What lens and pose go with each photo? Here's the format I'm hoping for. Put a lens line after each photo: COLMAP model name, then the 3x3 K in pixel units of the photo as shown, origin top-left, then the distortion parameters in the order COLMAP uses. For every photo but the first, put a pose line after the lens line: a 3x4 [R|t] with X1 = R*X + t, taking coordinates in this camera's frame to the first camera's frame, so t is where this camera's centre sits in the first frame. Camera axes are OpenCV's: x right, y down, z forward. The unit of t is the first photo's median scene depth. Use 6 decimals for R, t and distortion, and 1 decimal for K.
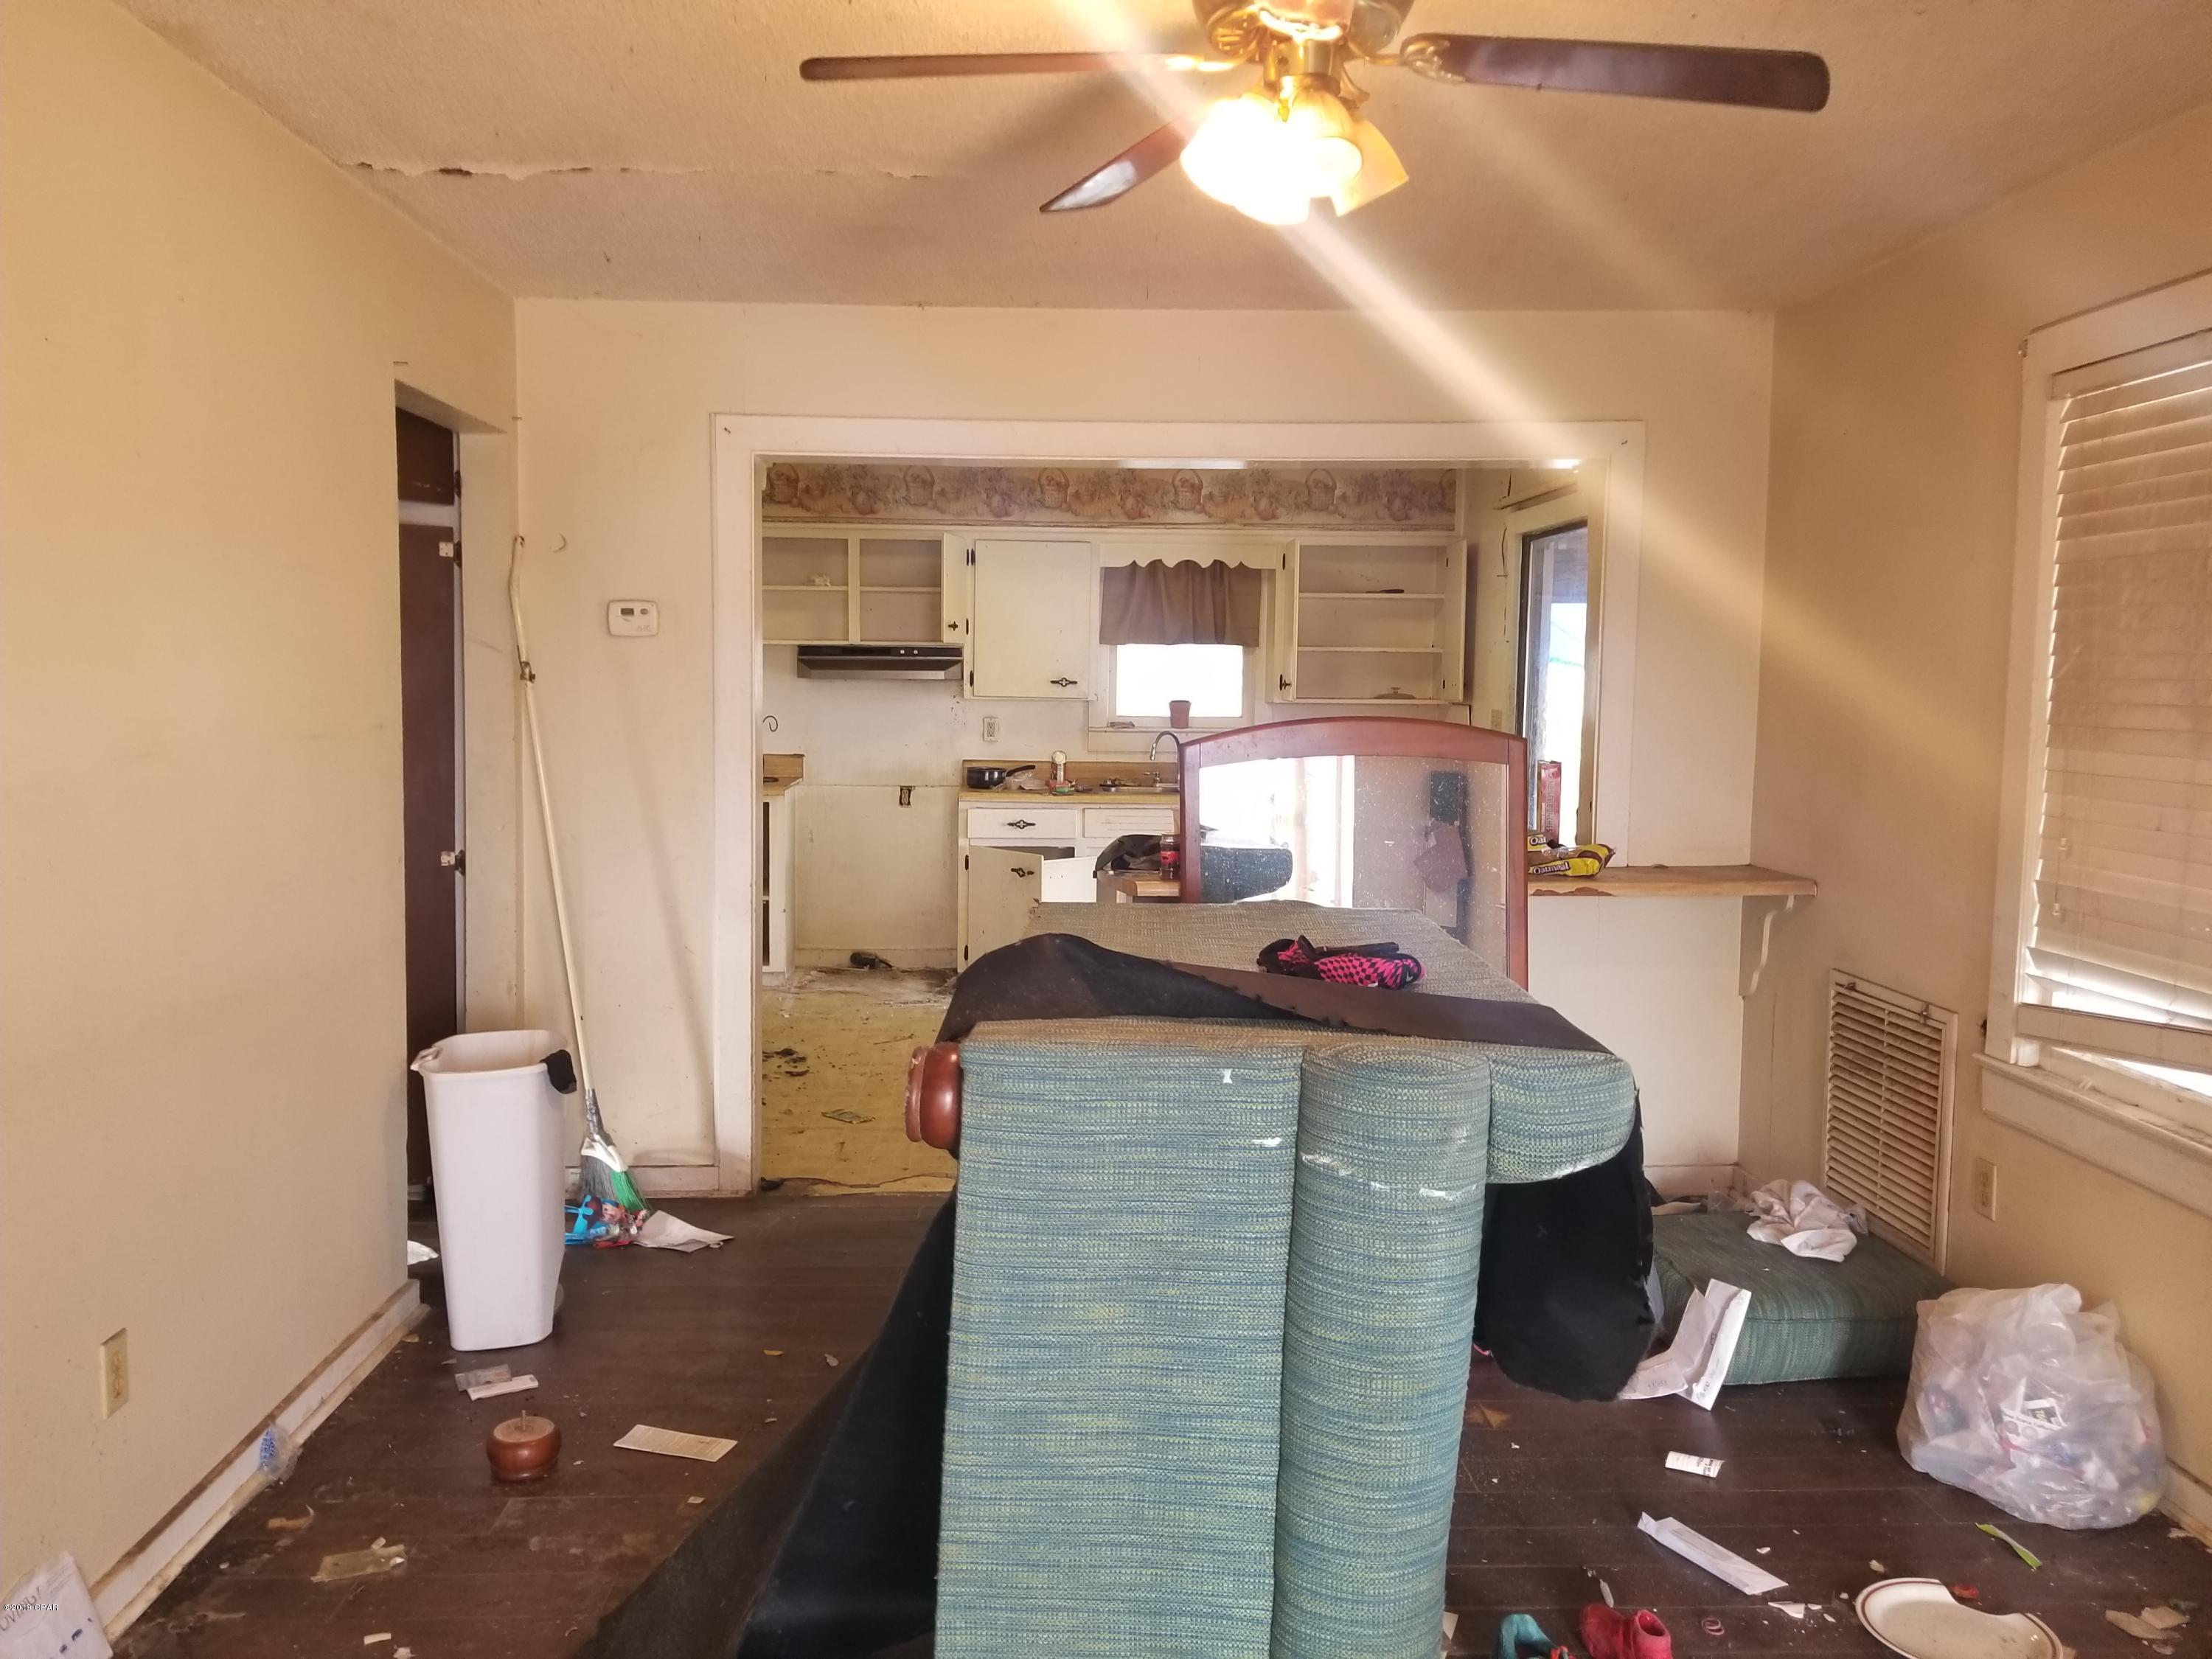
lens RADIAL K [[1702.3, 0, 1099.0], [0, 1702.3, 848.3], [0, 0, 1]] dist [-0.010376, -0.041771]
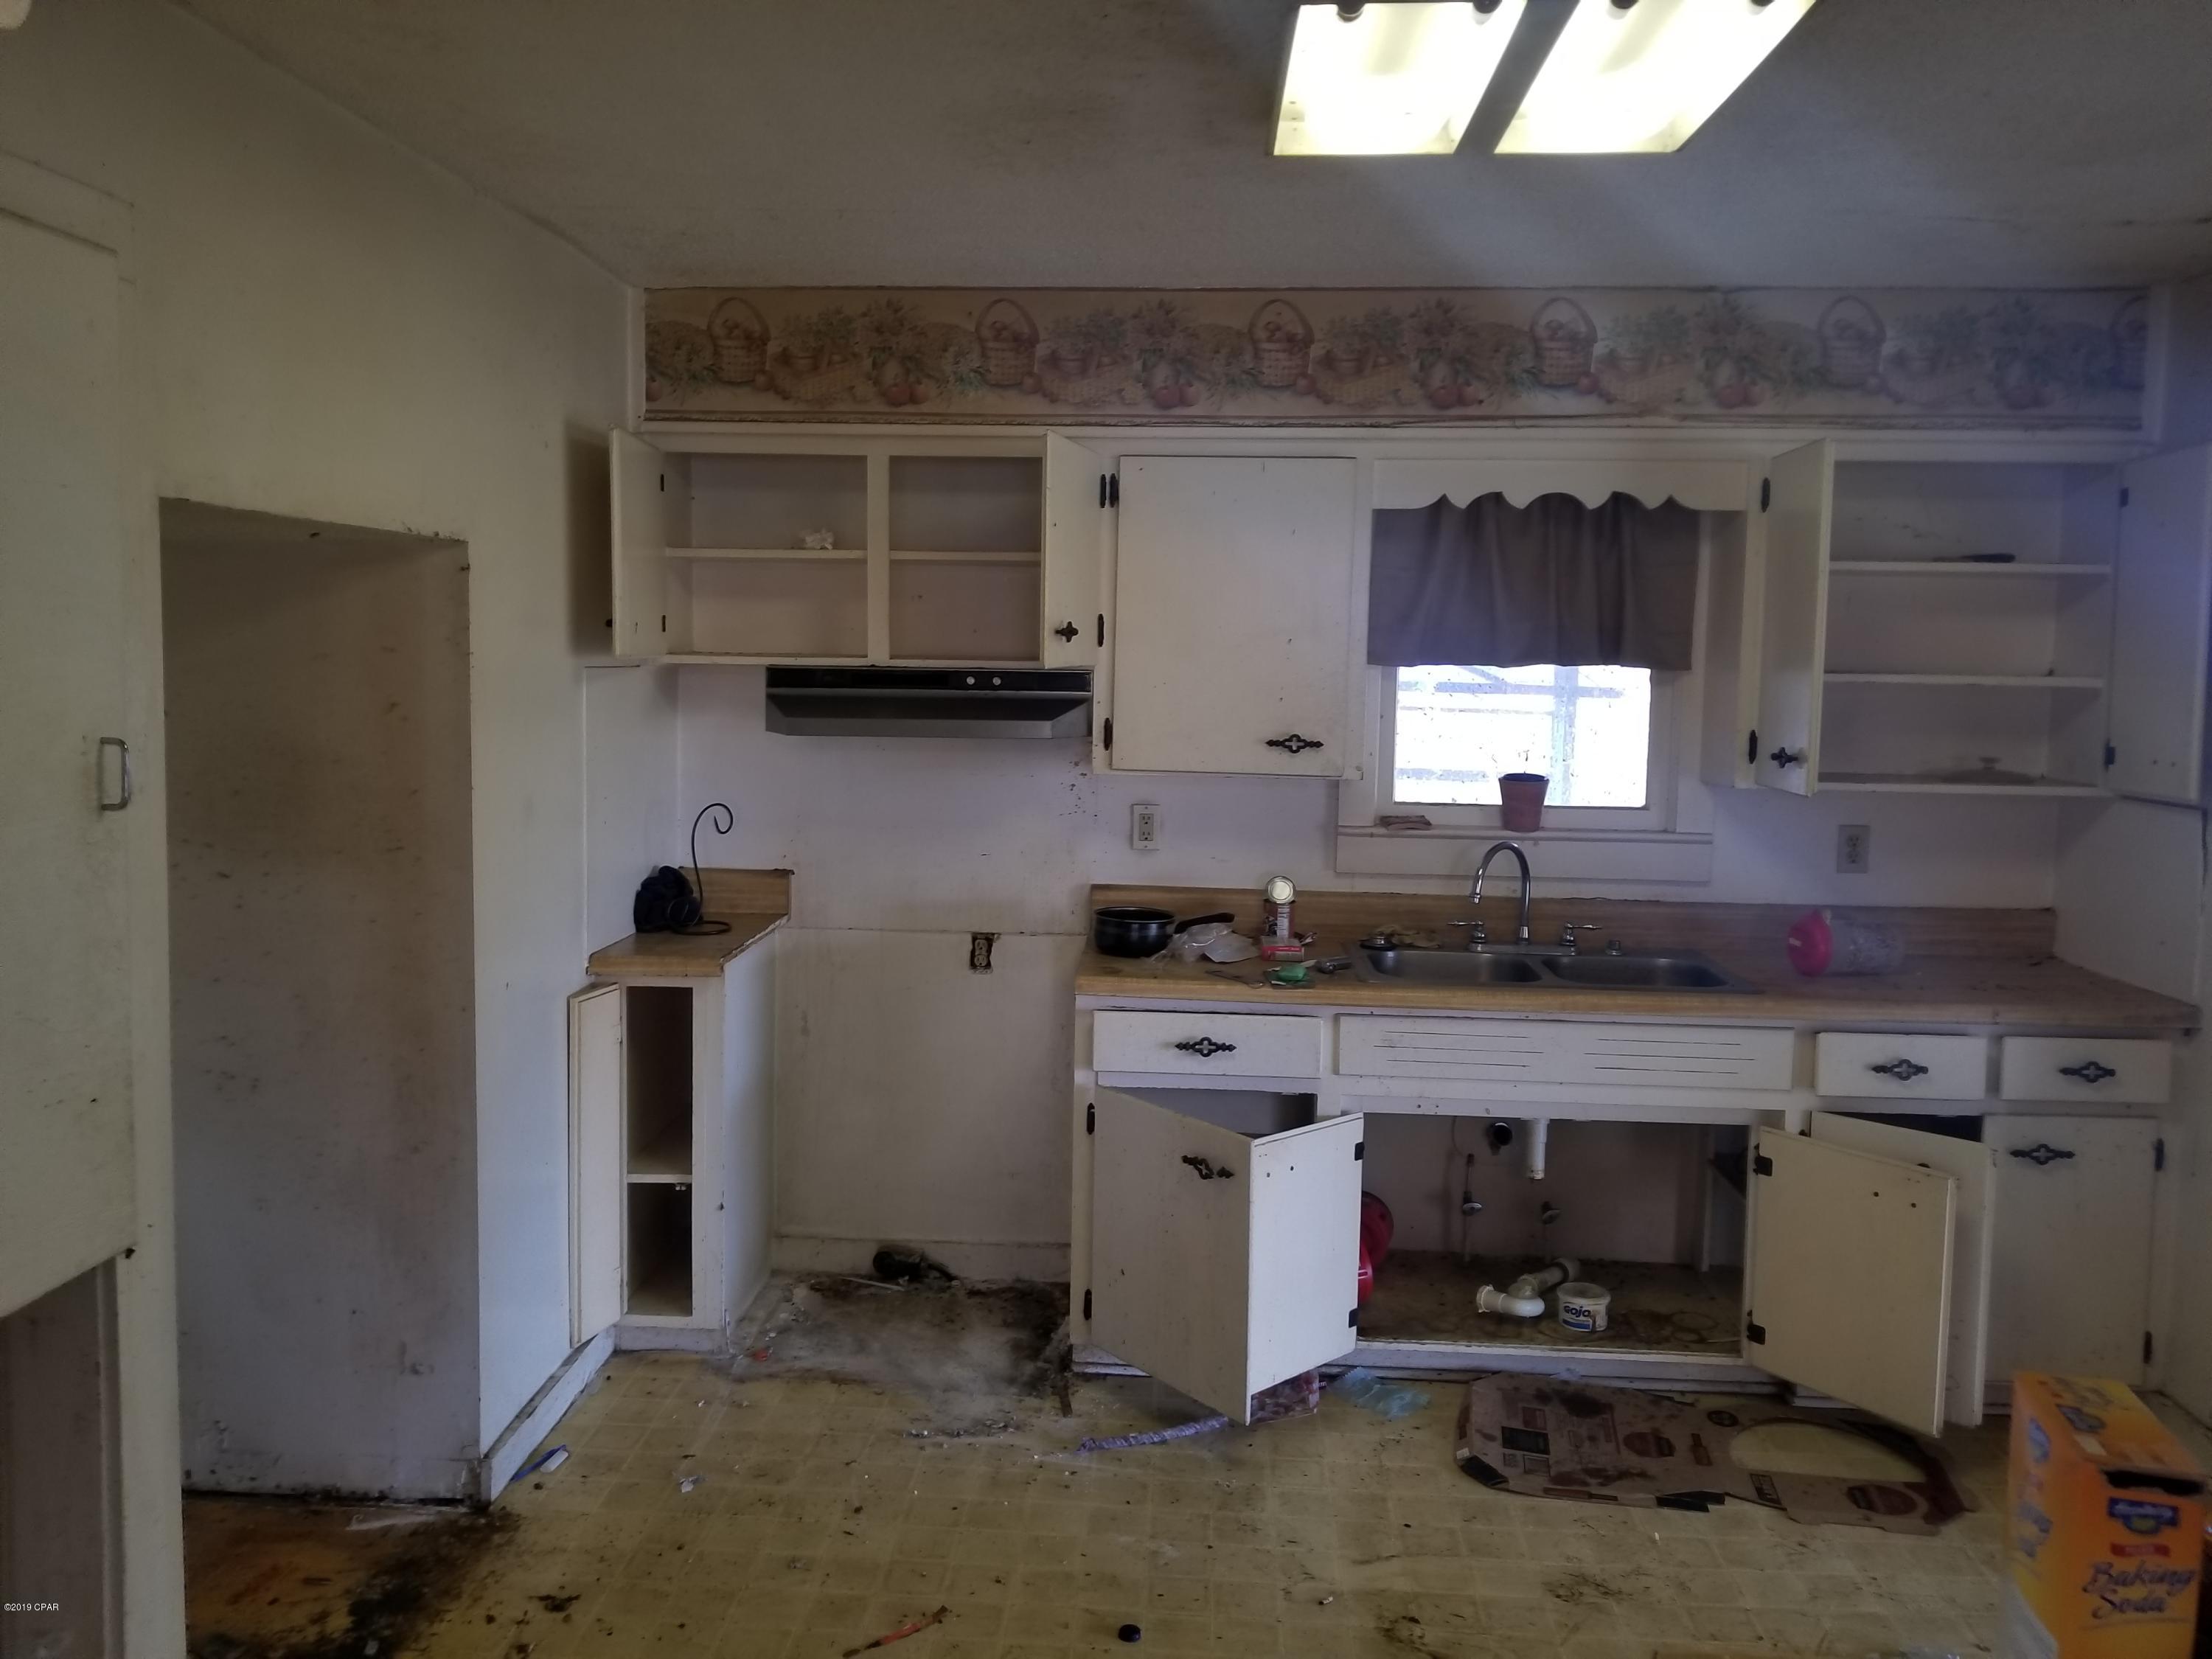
lens RADIAL K [[1702.3, 0, 1084.1], [0, 1702.3, 813.5], [0, 0, 1]] dist [-0.010376, -0.041771]
pose [[0.994114, 0.013549, -0.107492, -0.028128], [-0.013626, 0.999907, 0.000011, -0.077012], [0.107482, 0.001454, 0.994206, 0.507814]]
